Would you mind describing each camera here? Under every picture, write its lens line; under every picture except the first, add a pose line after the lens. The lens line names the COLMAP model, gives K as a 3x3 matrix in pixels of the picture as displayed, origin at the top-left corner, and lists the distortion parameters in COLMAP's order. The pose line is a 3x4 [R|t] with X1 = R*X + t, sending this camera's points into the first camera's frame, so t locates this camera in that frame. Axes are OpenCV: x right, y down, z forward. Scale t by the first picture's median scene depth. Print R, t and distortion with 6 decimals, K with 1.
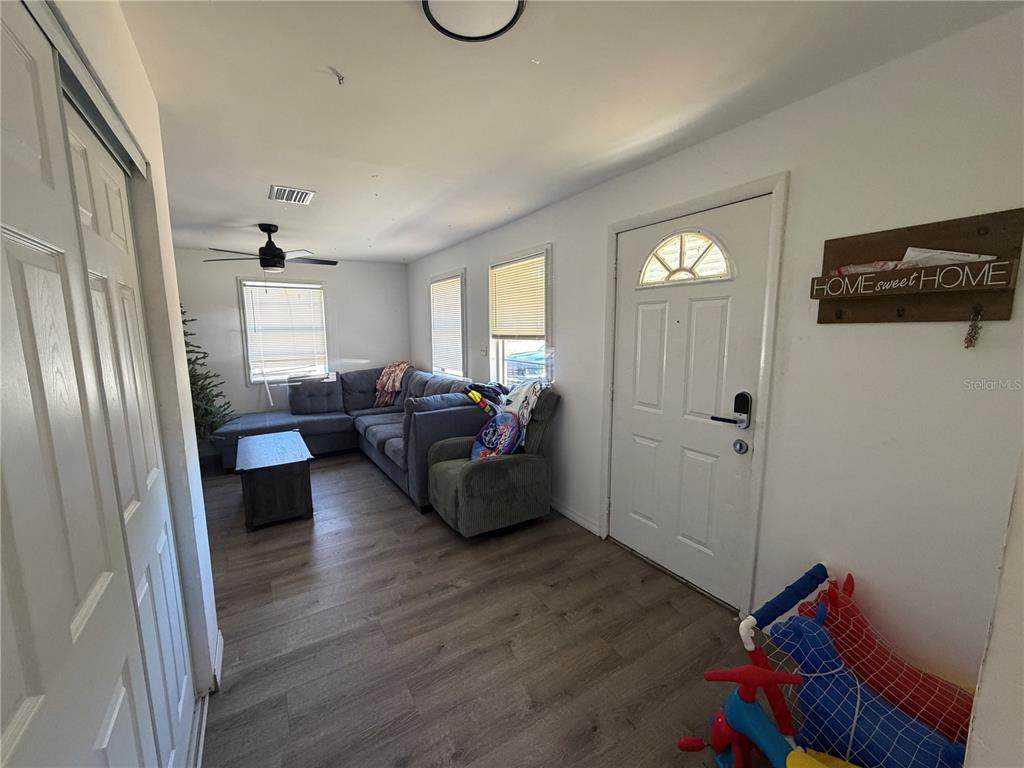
lens RADIAL K [[407.2, 0, 509.8], [0, 407.2, 385.4], [0, 0, 1]] dist [-0.001368, 0.000362]
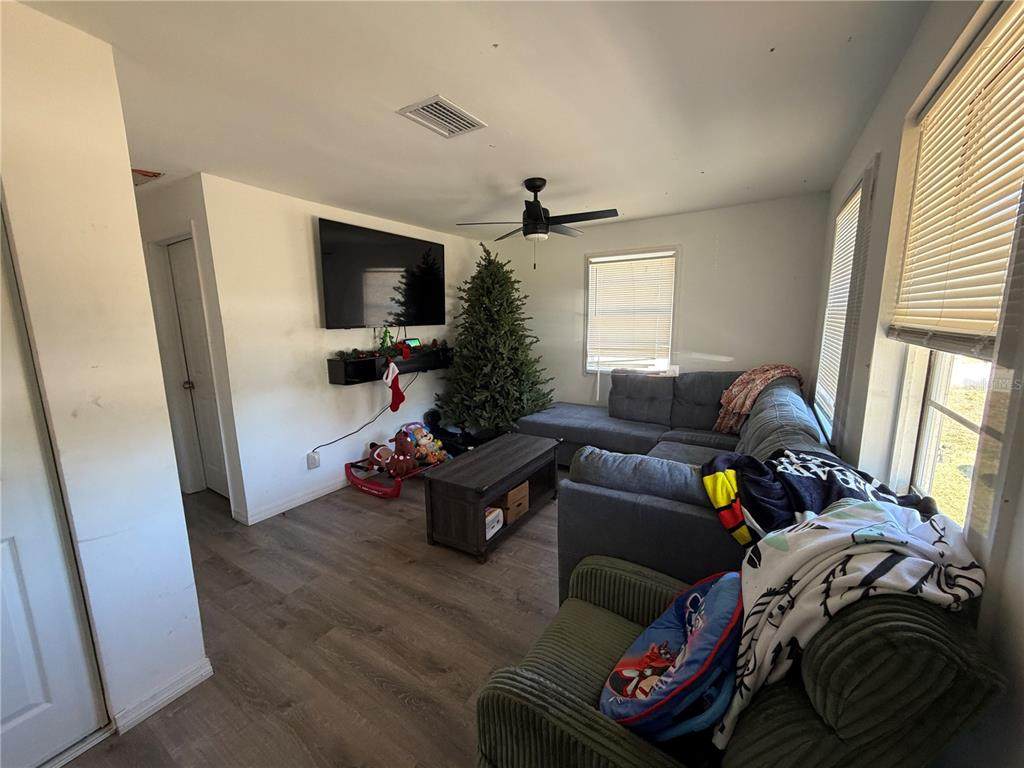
lens RADIAL K [[407.2, 0, 509.8], [0, 407.2, 385.4], [0, 0, 1]] dist [-0.001368, 0.000362]
pose [[0.432210, 0.151135, -0.889018, 0.105457], [-0.109386, 0.987362, 0.114674, -0.061937], [0.895114, 0.047682, 0.443280, 0.447396]]
